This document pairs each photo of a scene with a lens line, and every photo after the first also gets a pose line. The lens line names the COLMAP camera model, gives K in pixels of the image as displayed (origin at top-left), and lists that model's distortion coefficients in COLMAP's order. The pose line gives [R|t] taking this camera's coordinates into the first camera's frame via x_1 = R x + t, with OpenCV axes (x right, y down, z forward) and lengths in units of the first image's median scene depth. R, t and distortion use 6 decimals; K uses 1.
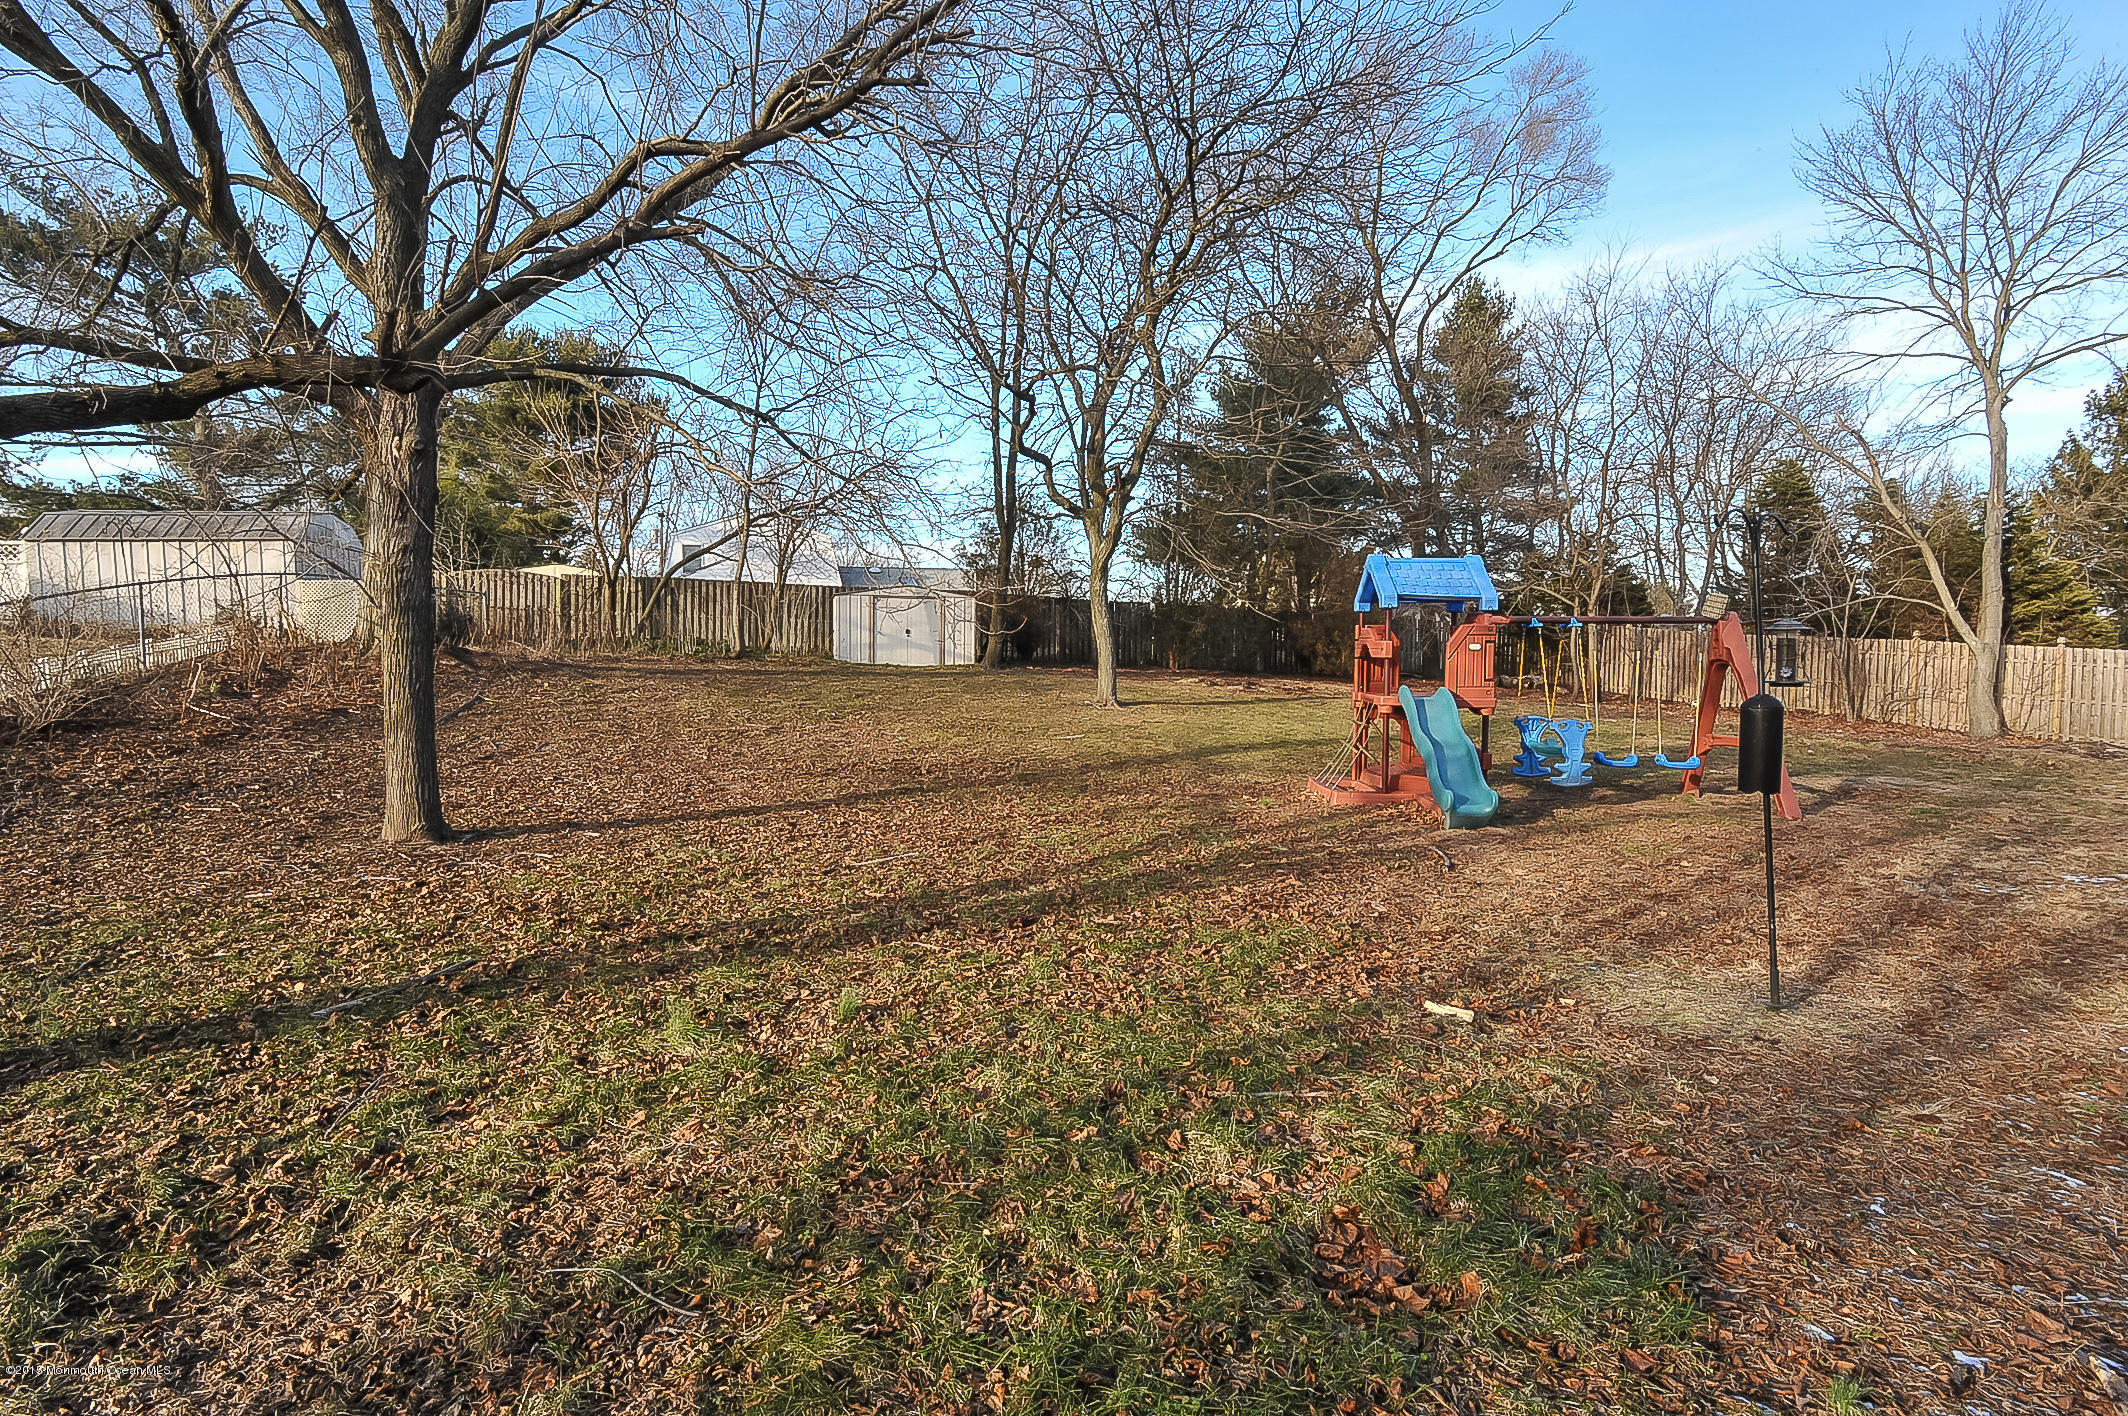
lens RADIAL K [[1035.3, 0, 1064.0], [0, 1035.3, 708.0], [0, 0, 1]] dist [-0.017509, 0.000771]
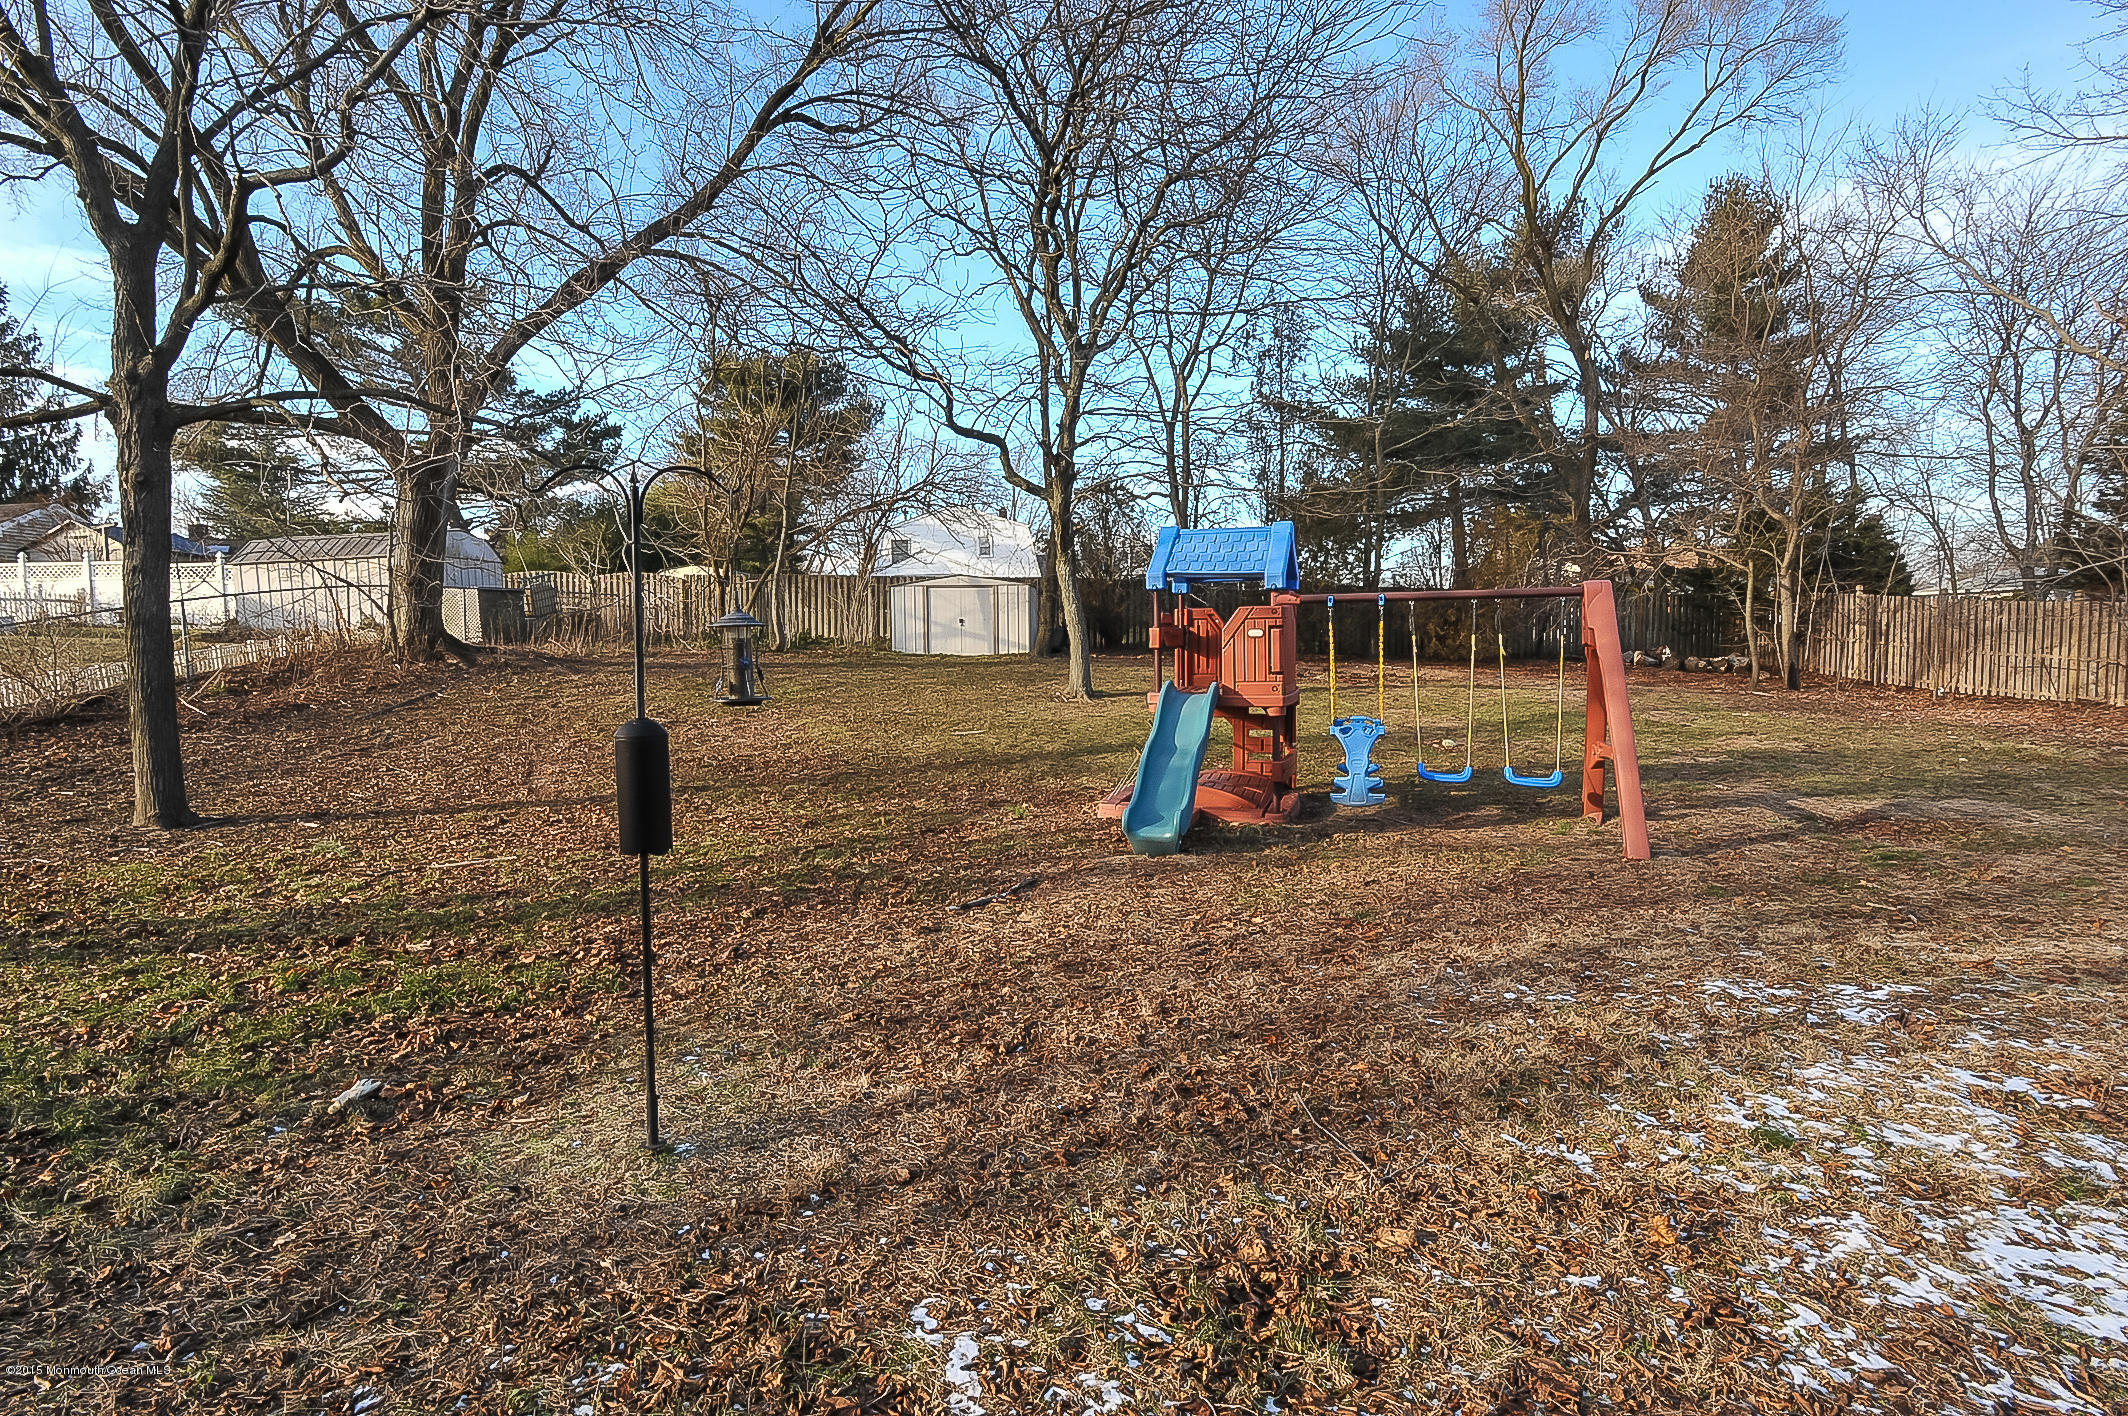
lens RADIAL K [[1035.3, 0, 1064.0], [0, 1035.3, 708.0], [0, 0, 1]] dist [-0.017509, 0.000771]
pose [[0.958539, -0.000606, -0.284959, 0.228931], [0.005705, 0.999838, 0.017063, -0.006404], [0.284903, -0.017981, 0.958388, 0.072105]]
